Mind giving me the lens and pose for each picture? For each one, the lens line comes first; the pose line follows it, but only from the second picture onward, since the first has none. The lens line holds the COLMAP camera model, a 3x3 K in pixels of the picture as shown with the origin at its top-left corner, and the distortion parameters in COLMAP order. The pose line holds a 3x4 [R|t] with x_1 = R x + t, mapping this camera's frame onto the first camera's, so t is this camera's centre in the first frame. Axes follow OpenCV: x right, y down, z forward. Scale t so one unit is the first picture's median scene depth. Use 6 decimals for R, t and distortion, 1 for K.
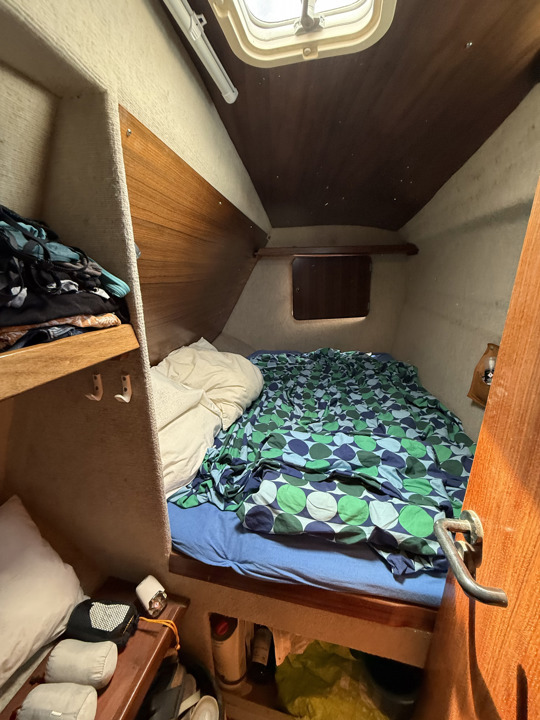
lens RADIAL K [[289.5, 0, 270.0], [0, 289.5, 360.0], [0, 0, 1]] dist [-0.000172, 0.000038]
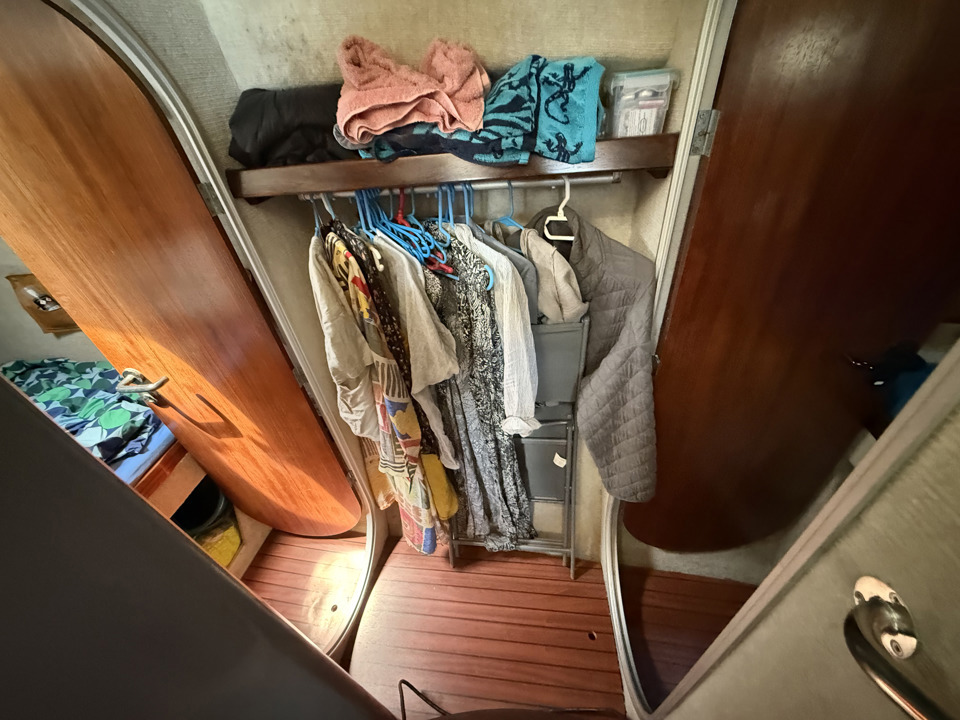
lens RADIAL K [[386.0, 0, 476.2], [0, 386.0, 362.6], [0, 0, 1]] dist [-0.000172, 0.000038]
pose [[-0.059615, -0.609396, 0.790622, -0.762441], [0.381818, 0.717881, 0.582119, -0.006912], [-0.922313, 0.336577, 0.189882, -0.852300]]
